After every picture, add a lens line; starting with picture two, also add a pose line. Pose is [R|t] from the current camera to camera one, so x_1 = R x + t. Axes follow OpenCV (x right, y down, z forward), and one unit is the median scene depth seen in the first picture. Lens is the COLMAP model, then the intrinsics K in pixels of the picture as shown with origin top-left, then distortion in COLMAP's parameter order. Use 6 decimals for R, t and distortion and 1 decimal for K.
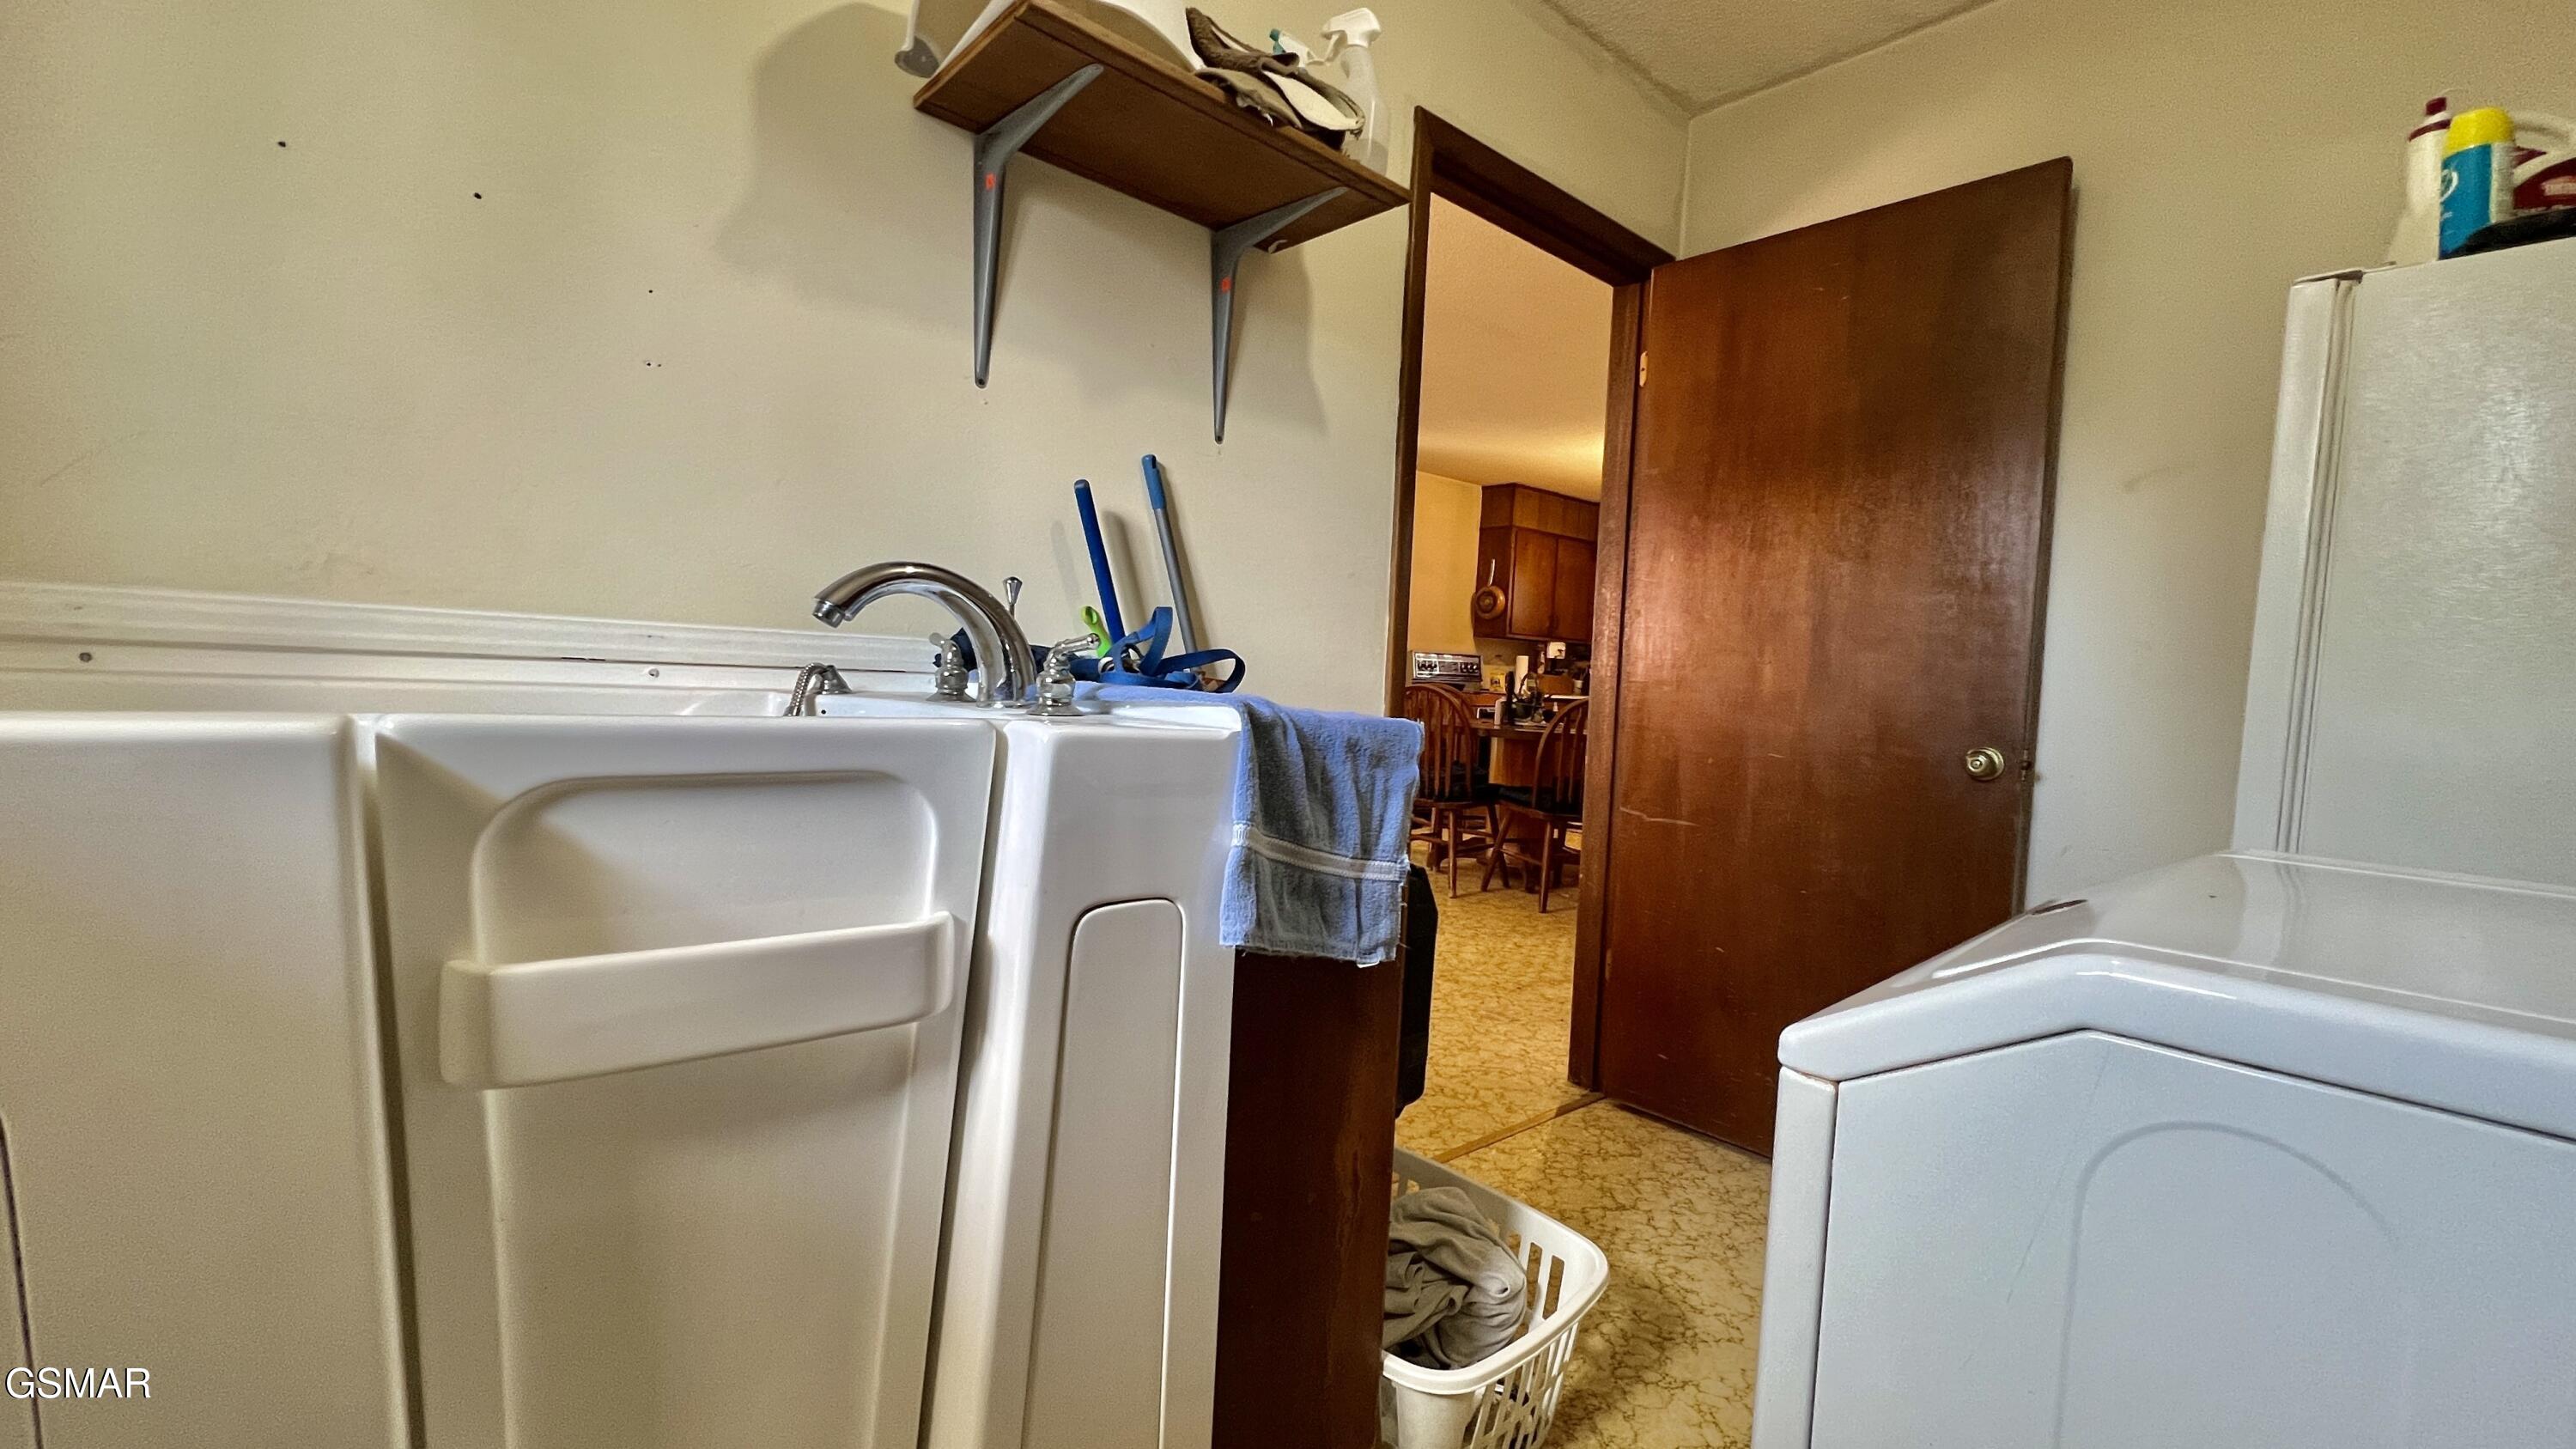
lens RADIAL K [[1049.2, 0, 1298.9], [0, 1049.2, 712.8], [0, 0, 1]] dist [-0.000155, 0.000112]
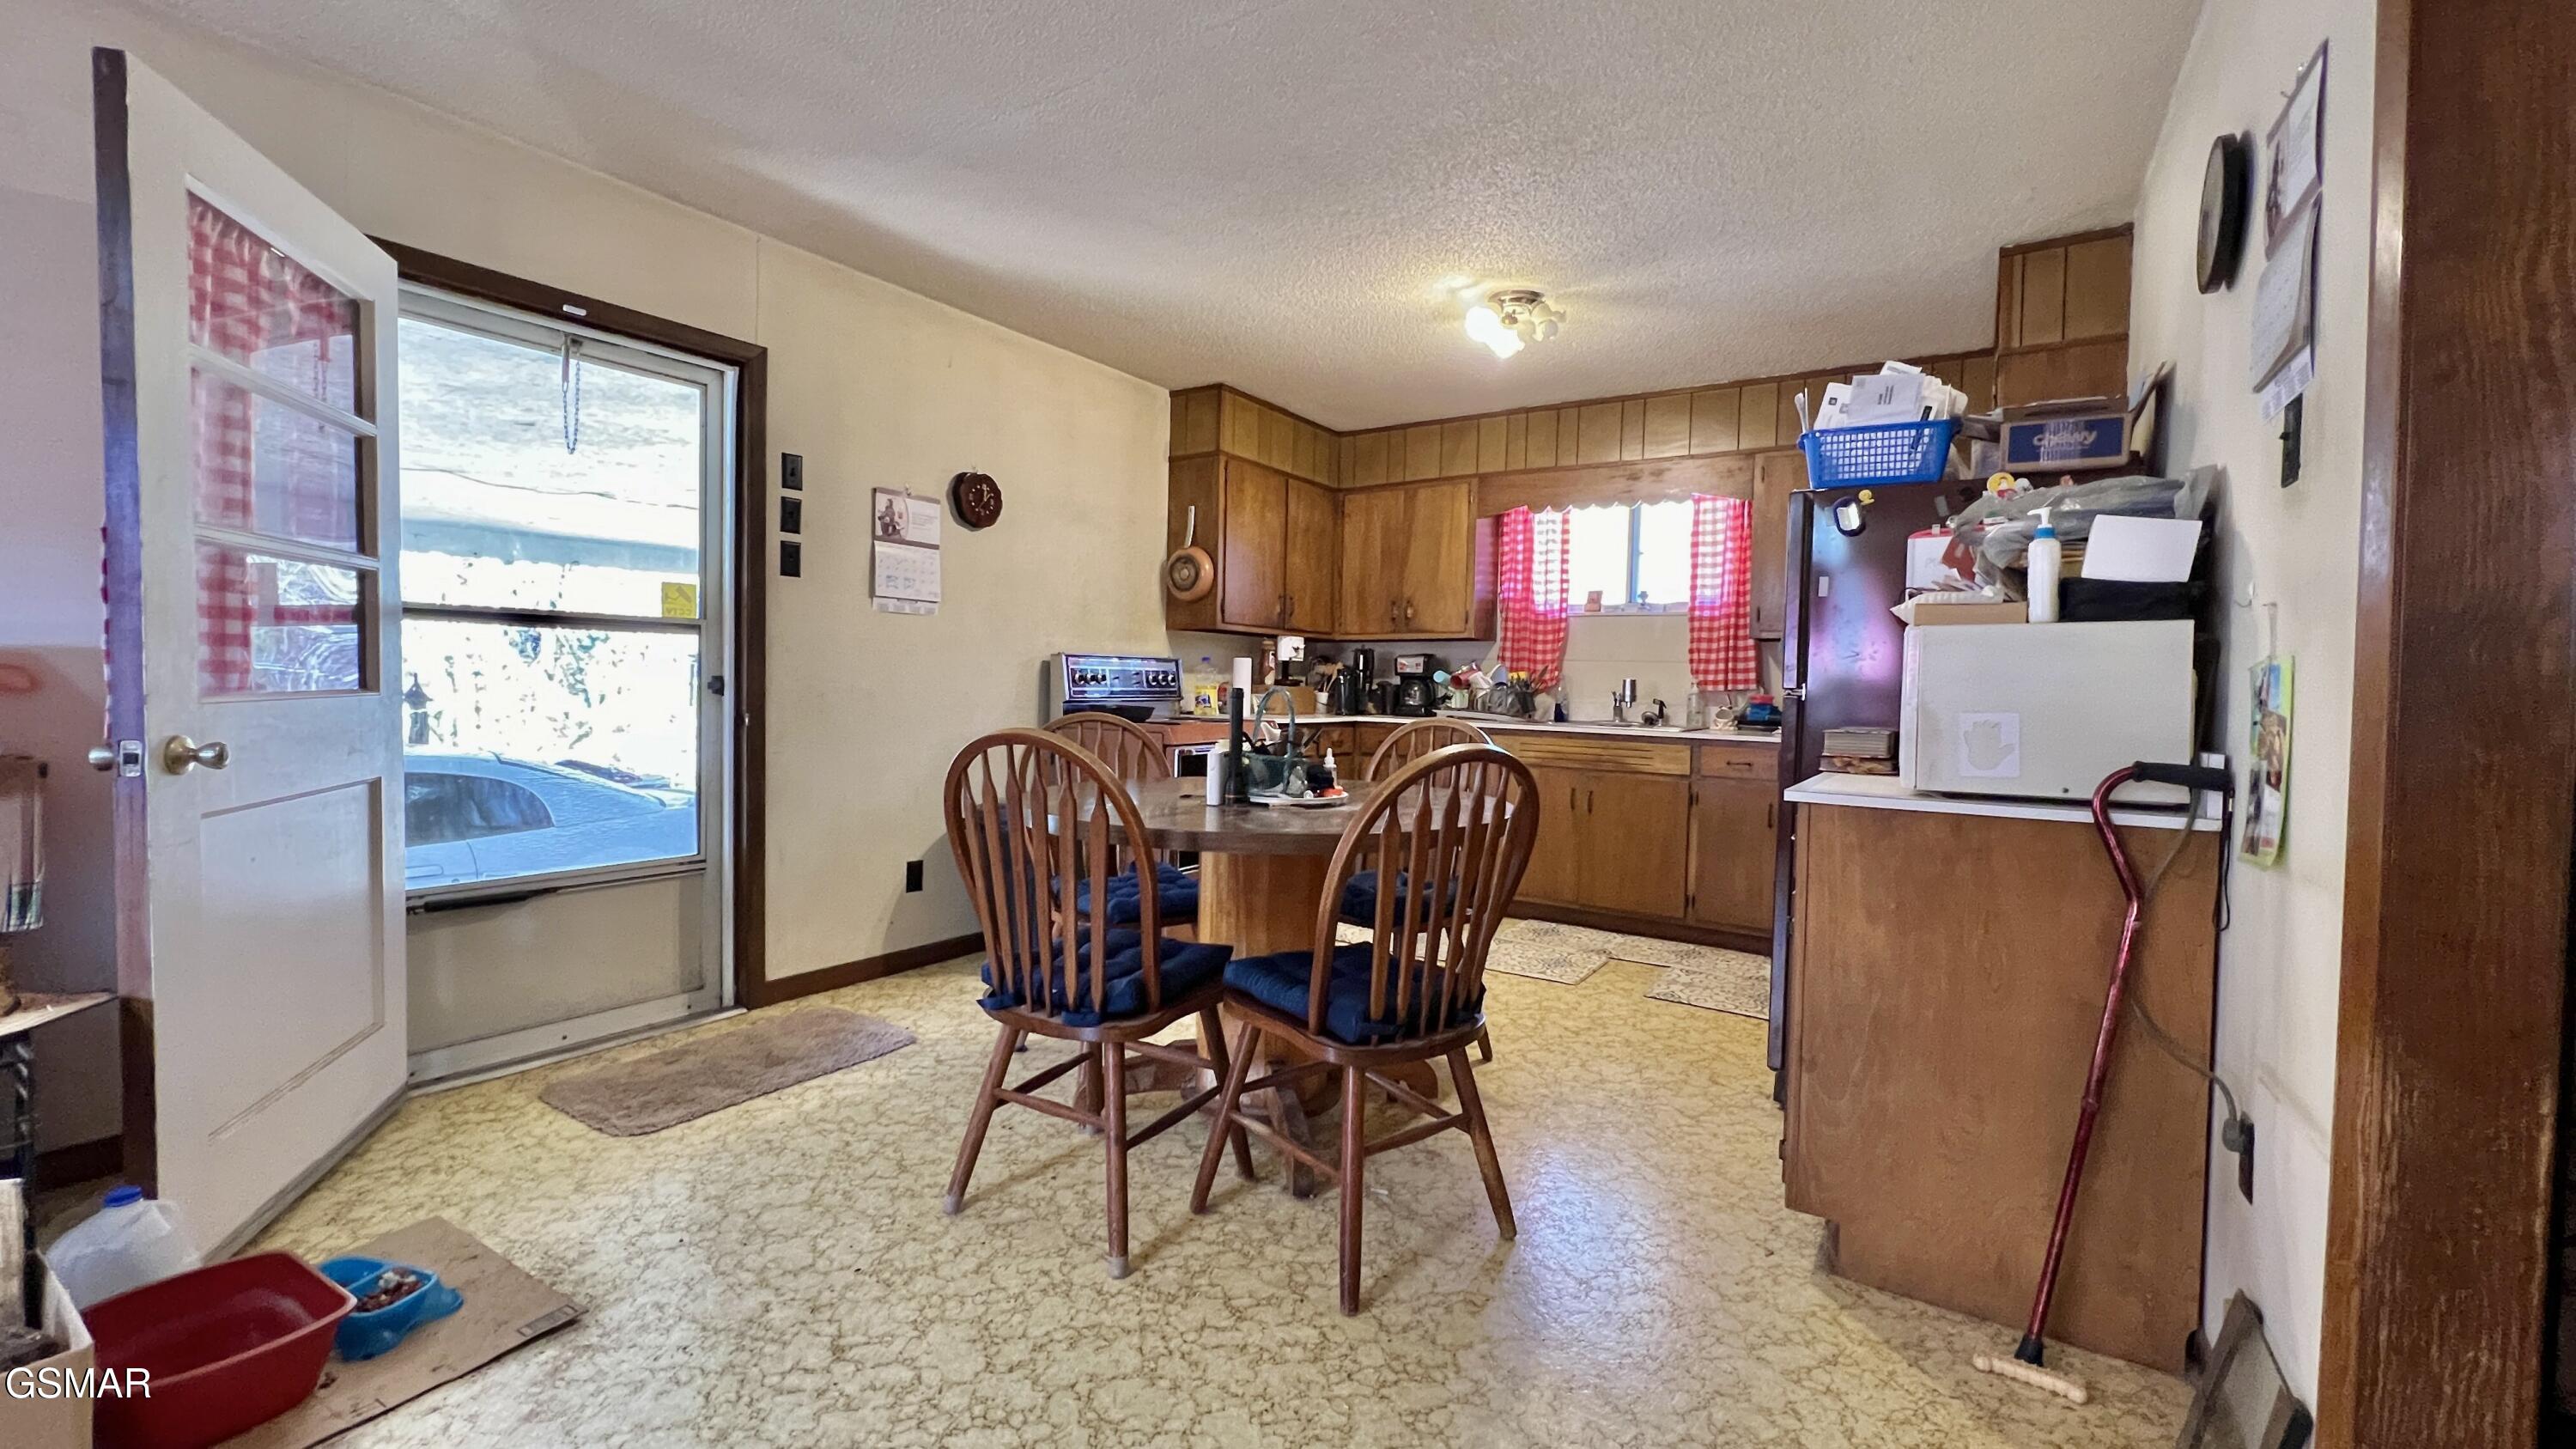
lens RADIAL K [[1037.7, 0, 1283.2], [0, 1037.7, 713.5], [0, 0, 1]] dist [-0.000400, 0.000455]
pose [[0.964897, -0.039005, 0.259718, 0.071446], [0.040916, 0.999161, -0.001950, -0.018282], [-0.259424, 0.012508, 0.965683, 0.384934]]
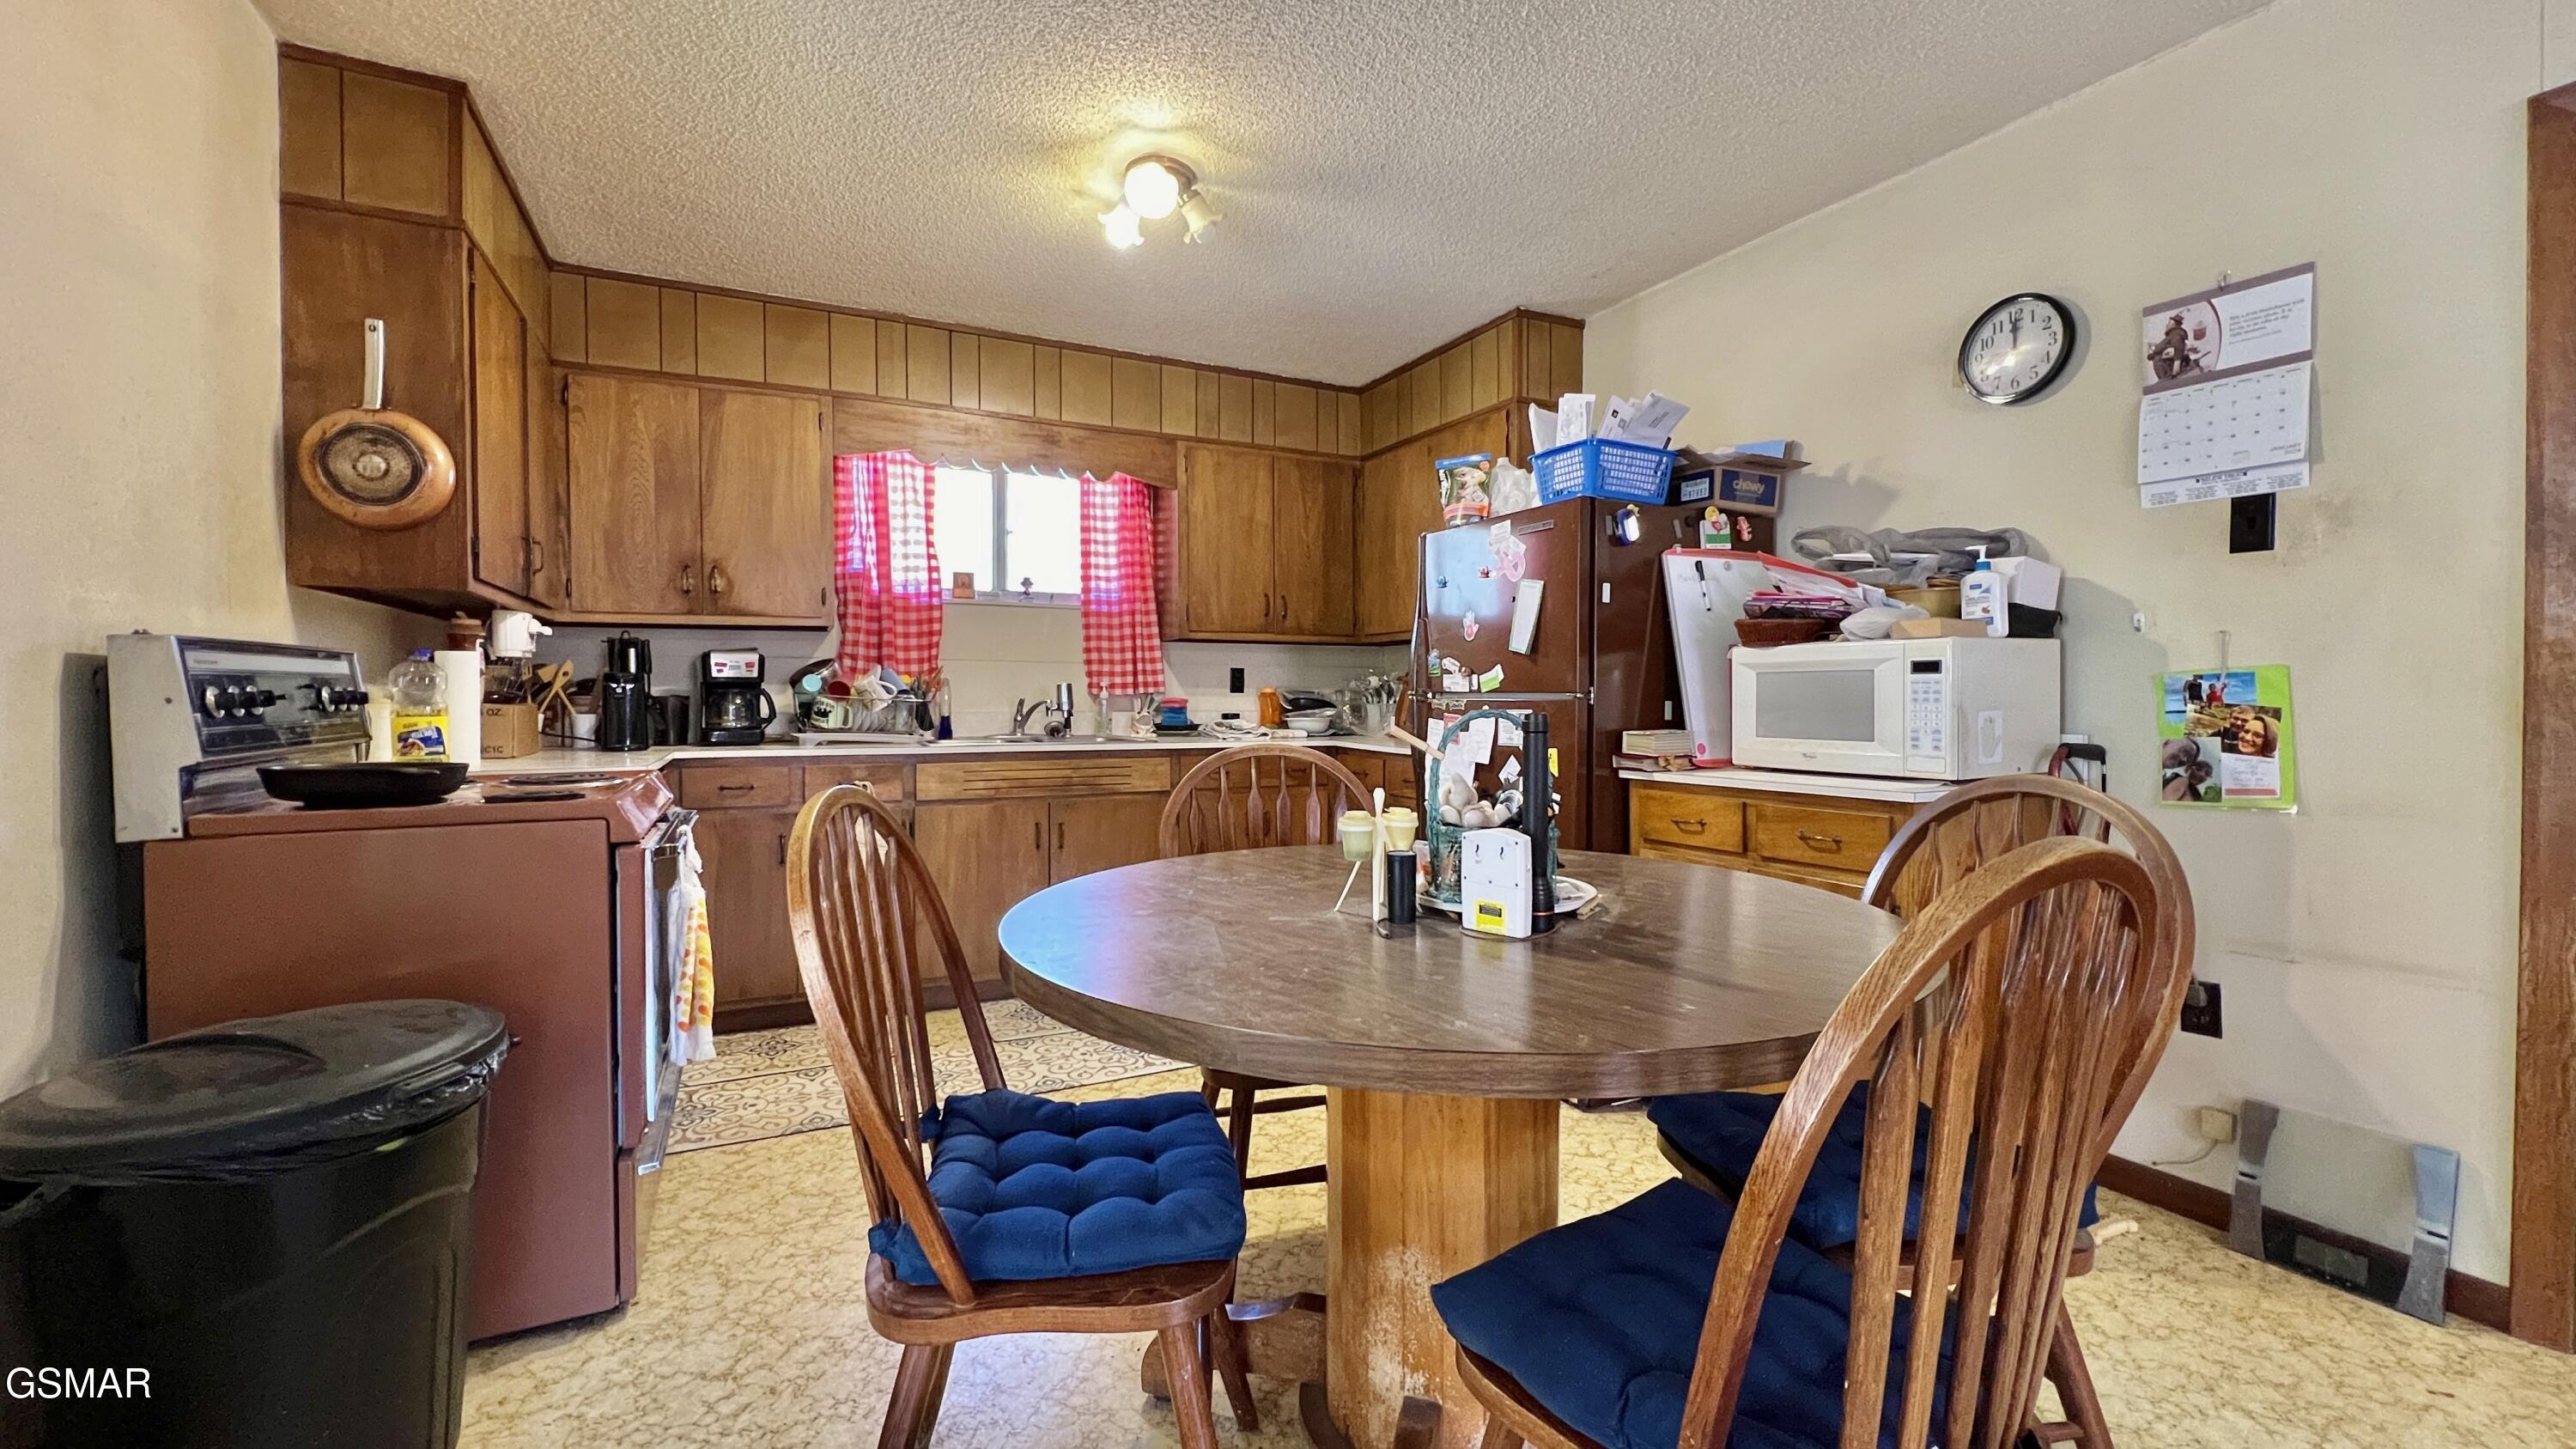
lens RADIAL K [[1037.7, 0, 1283.2], [0, 1037.7, 713.5], [0, 0, 1]] dist [-0.000400, 0.000455]
pose [[0.257586, -0.071848, 0.963581, -0.034466], [0.058466, 0.996563, 0.058678, -0.039954], [-0.964485, 0.041222, 0.260901, 0.683754]]
